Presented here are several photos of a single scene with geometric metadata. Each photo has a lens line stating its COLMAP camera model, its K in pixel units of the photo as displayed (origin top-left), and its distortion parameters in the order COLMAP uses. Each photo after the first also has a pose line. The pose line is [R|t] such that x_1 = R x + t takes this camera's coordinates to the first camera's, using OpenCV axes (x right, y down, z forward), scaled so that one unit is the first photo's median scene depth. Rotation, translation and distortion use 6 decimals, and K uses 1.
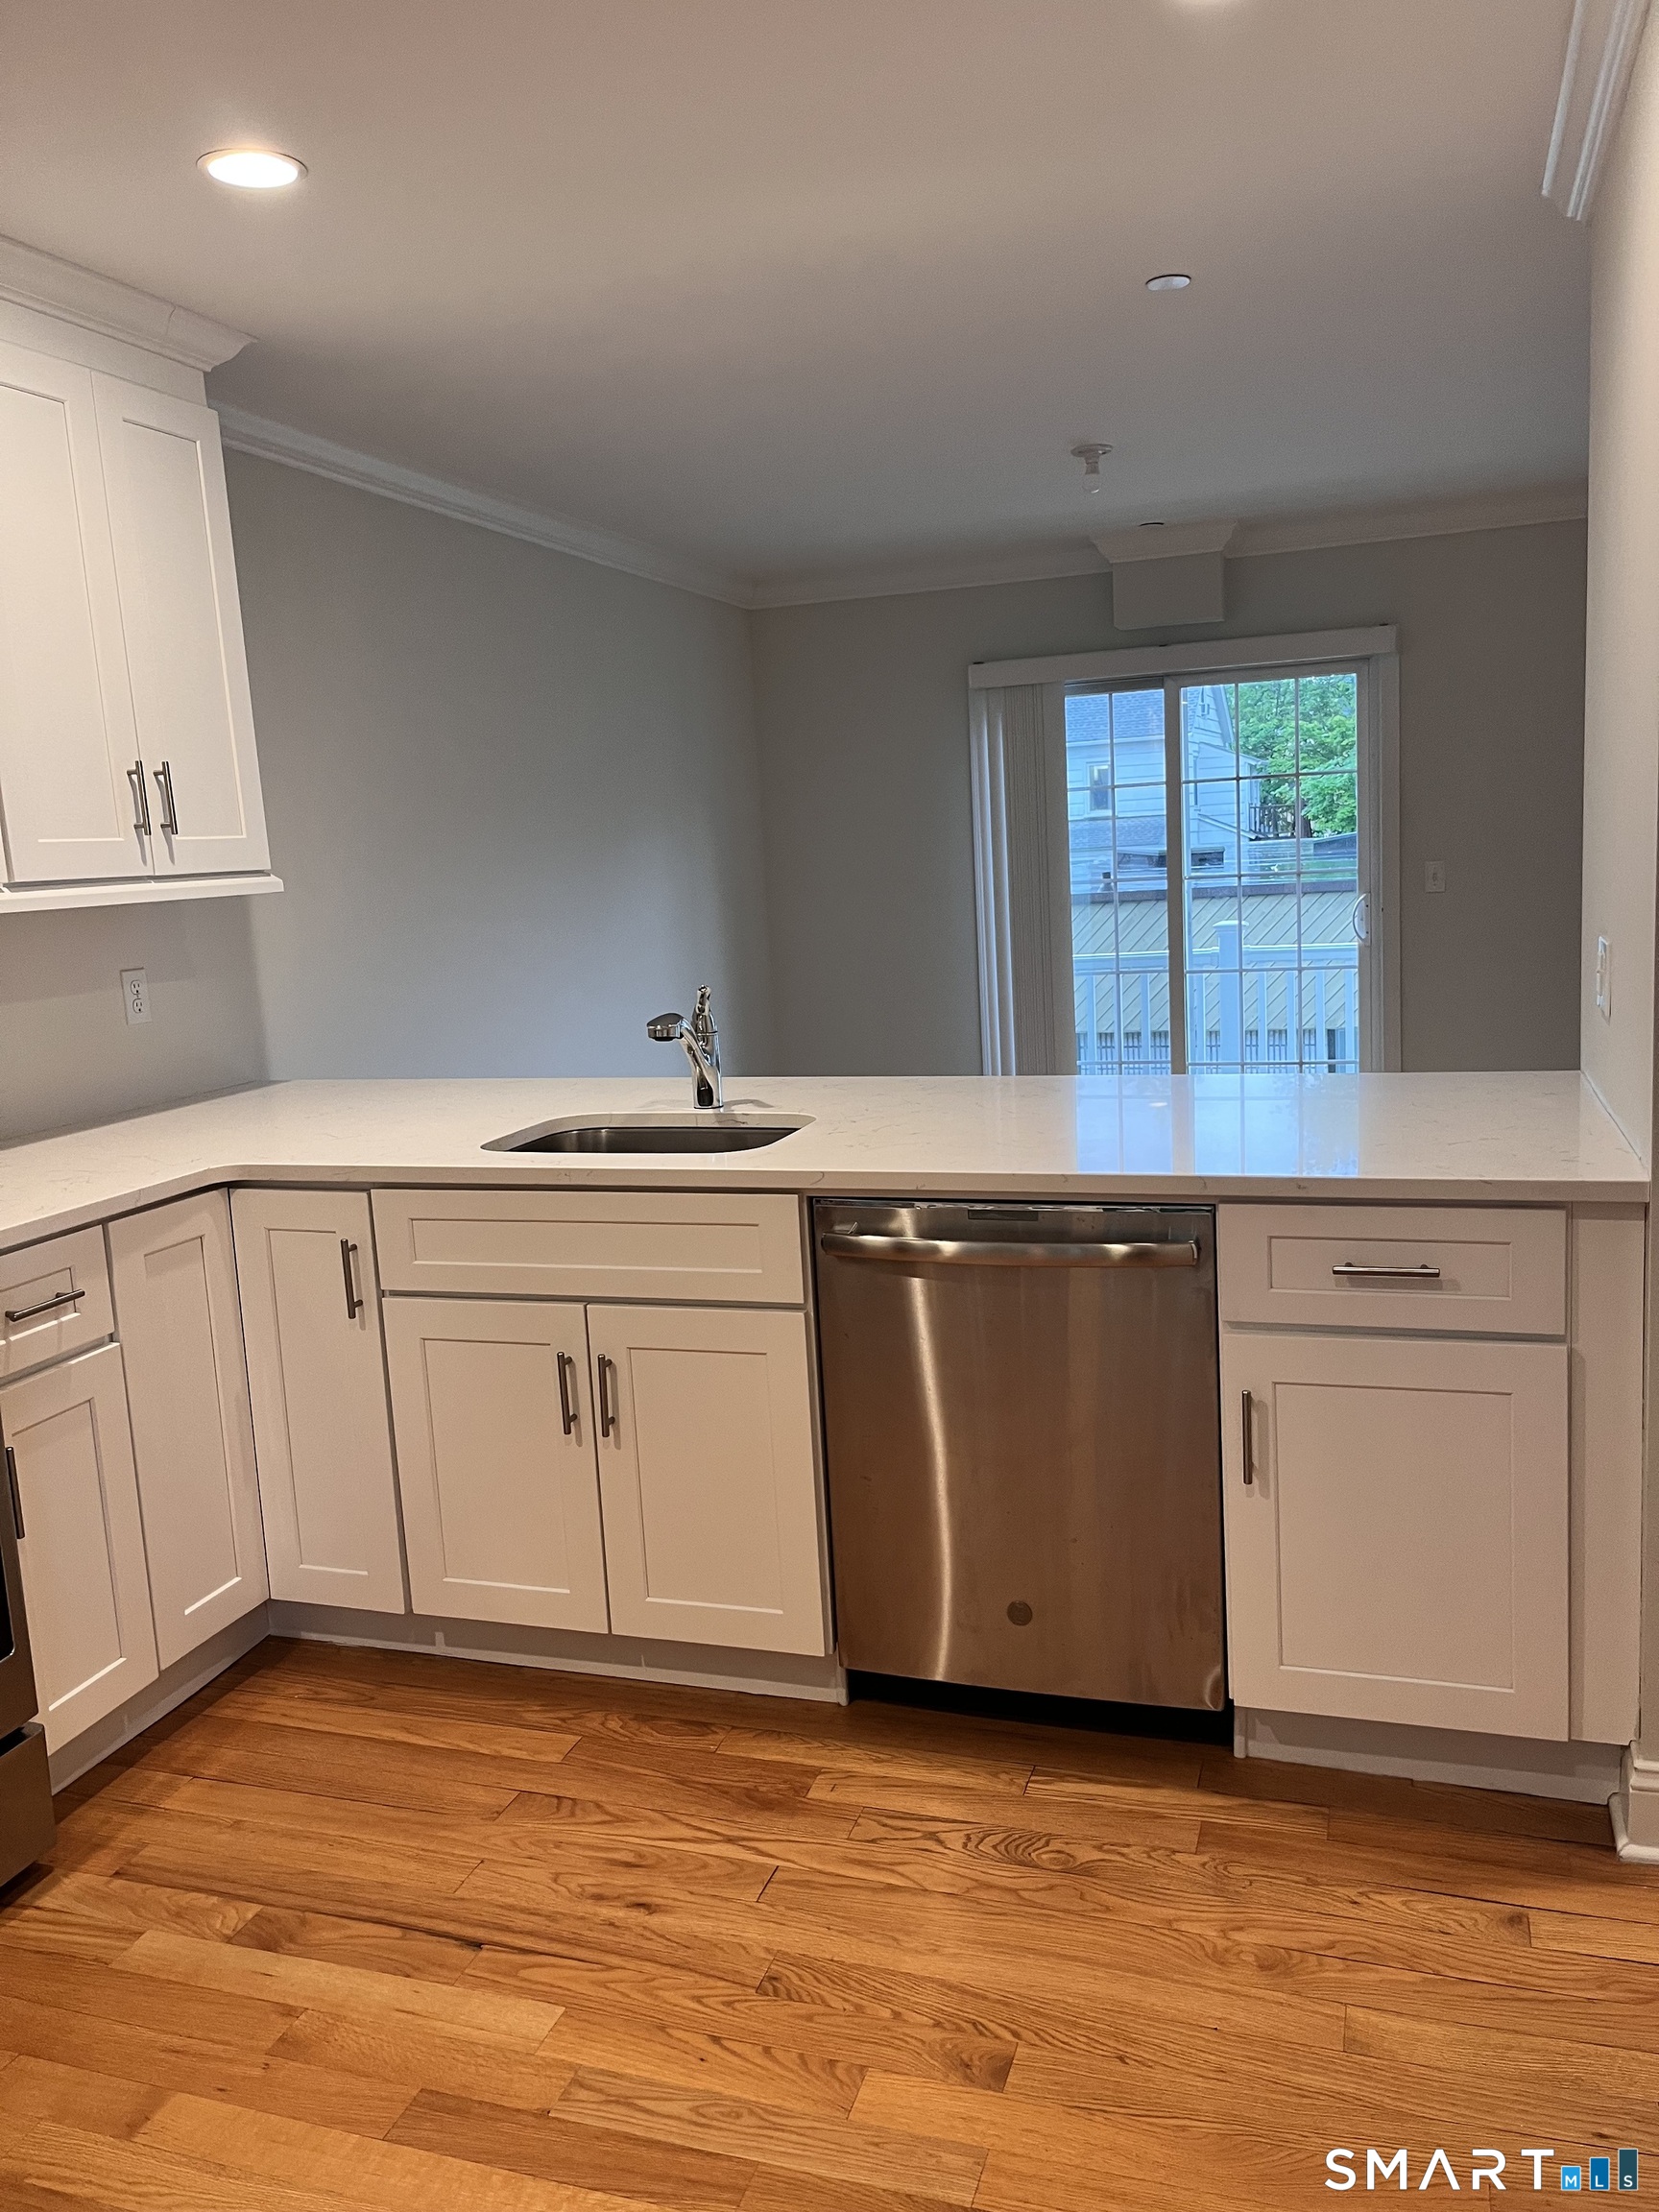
lens RADIAL K [[1692.7, 0, 829.5], [0, 1692.7, 1106.0], [0, 0, 1]] dist [0.036469, -0.047057]
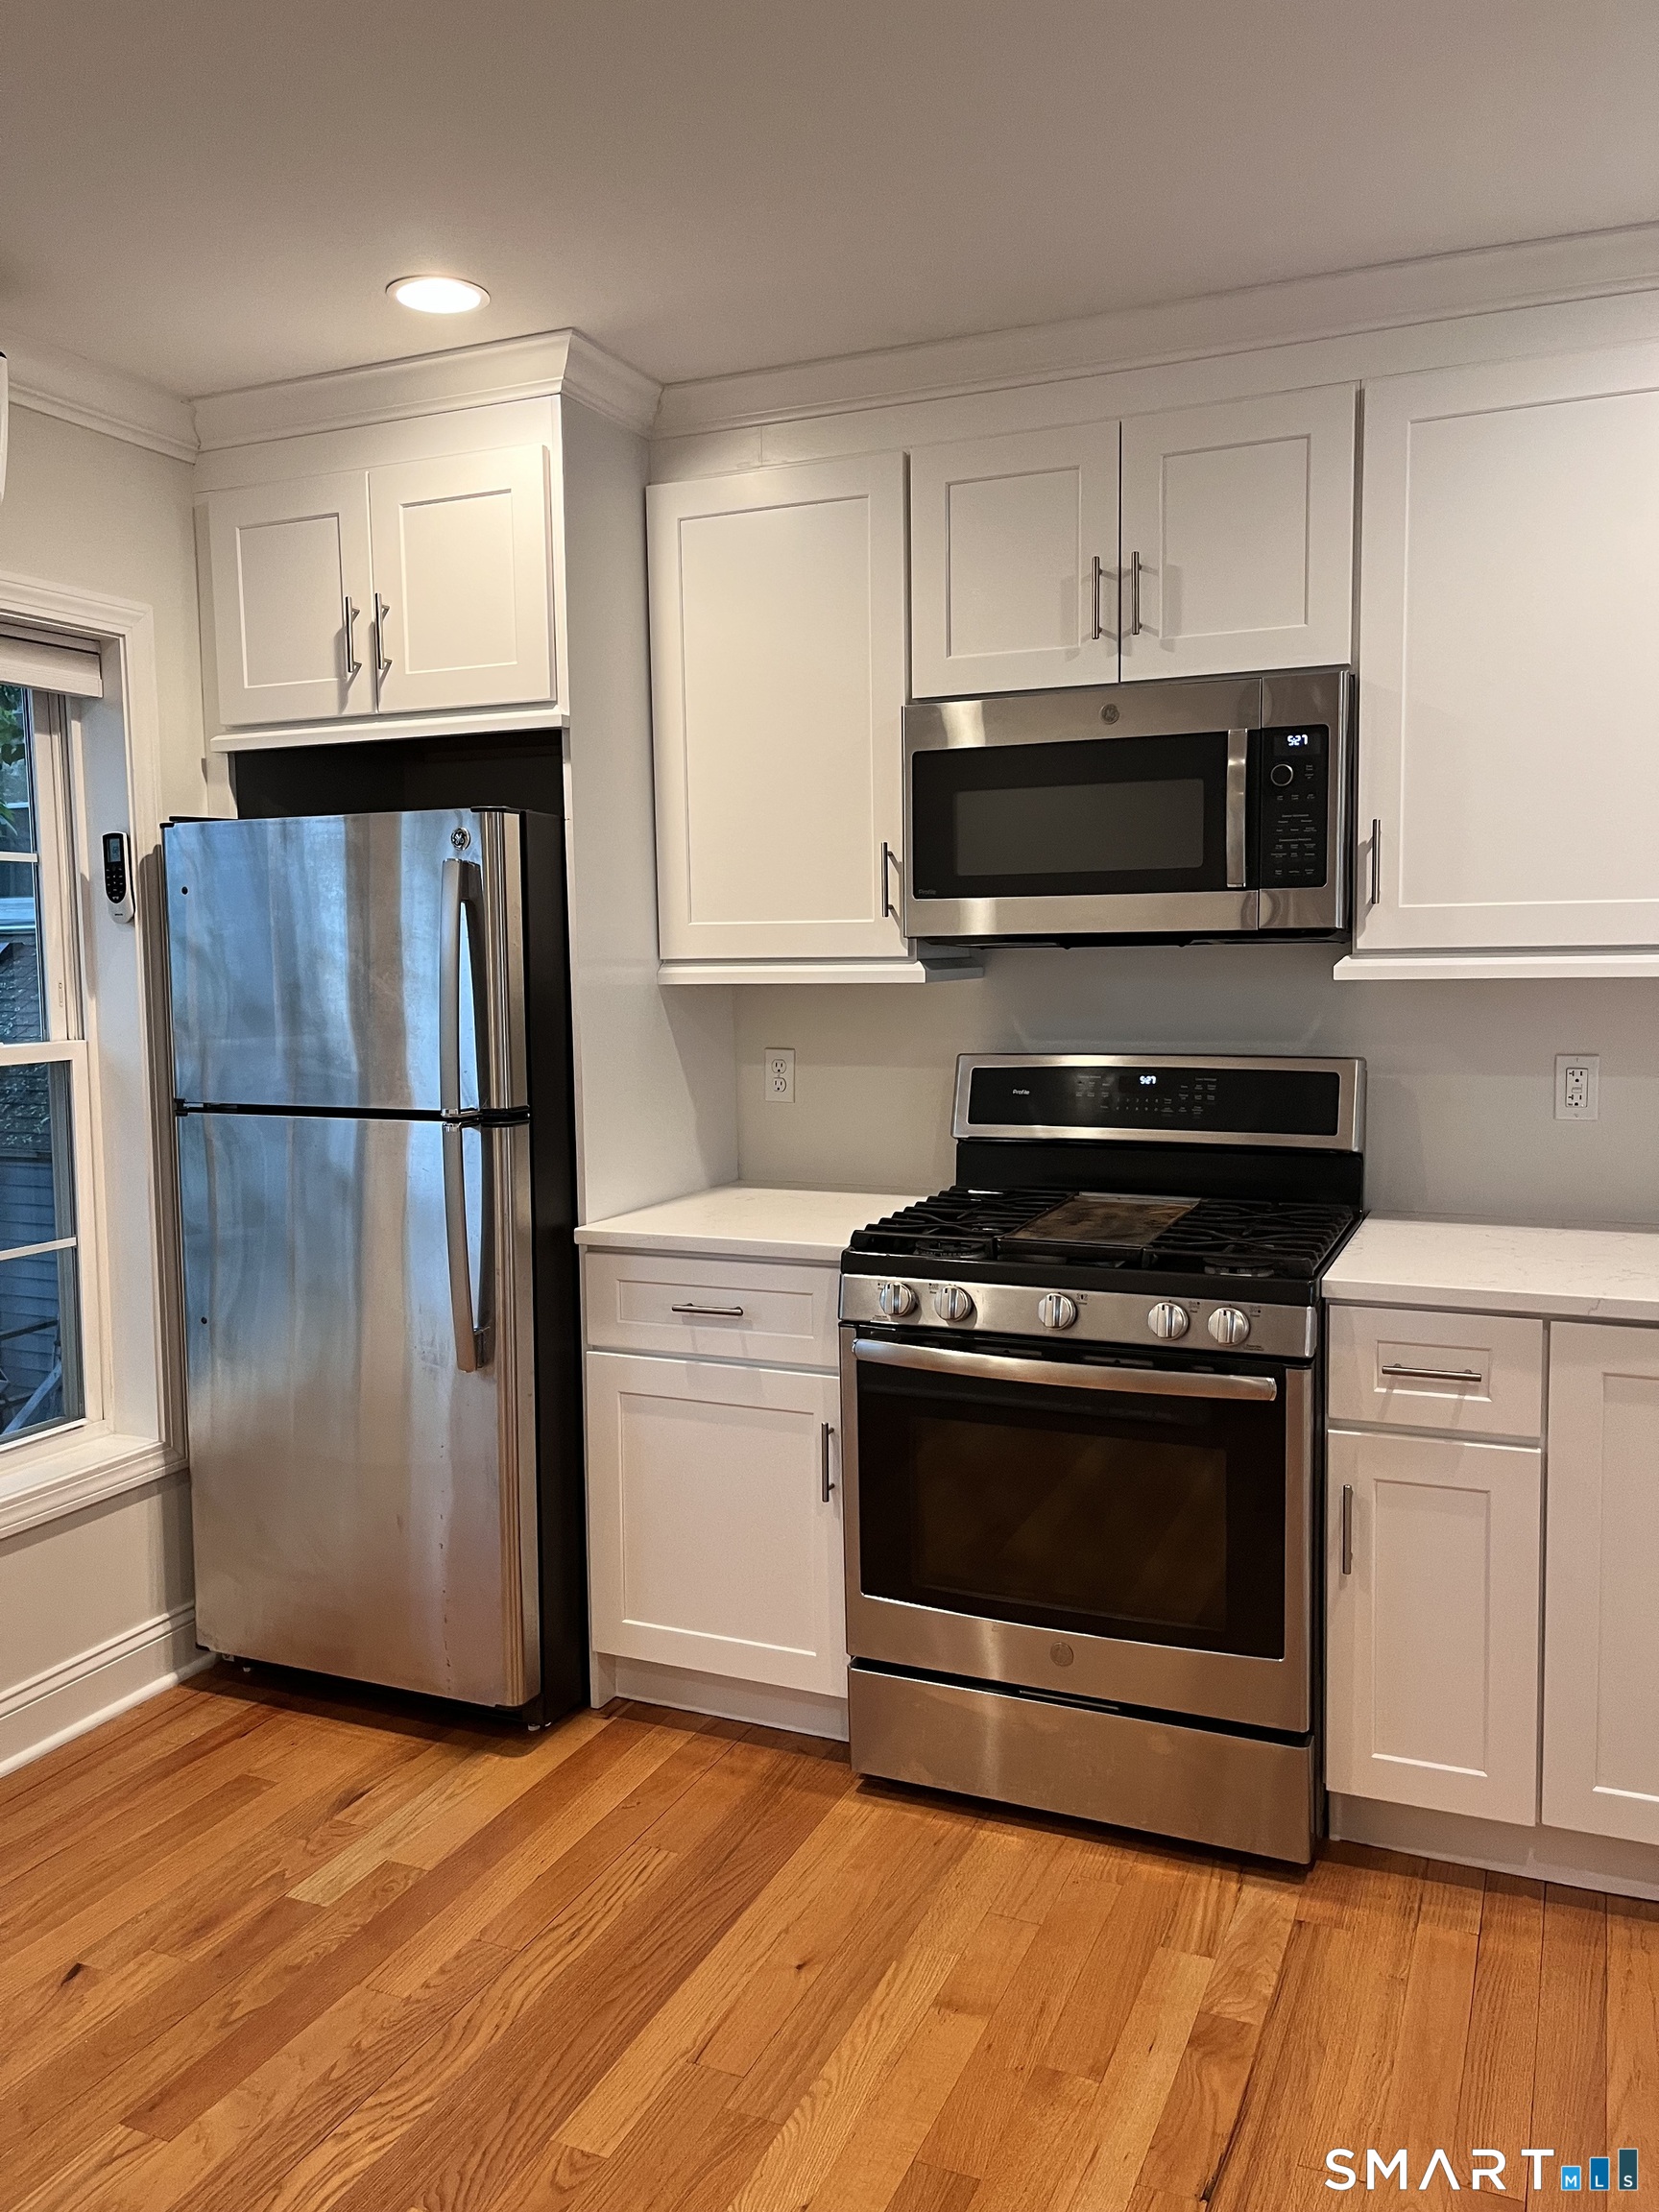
lens RADIAL K [[1692.7, 0, 829.5], [0, 1692.7, 1106.0], [0, 0, 1]] dist [0.036469, -0.047057]
pose [[-0.082393, 0.151396, -0.985033, 0.466274], [-0.134055, 0.977728, 0.161487, -0.133246], [0.987543, 0.145354, -0.060262, 0.626103]]
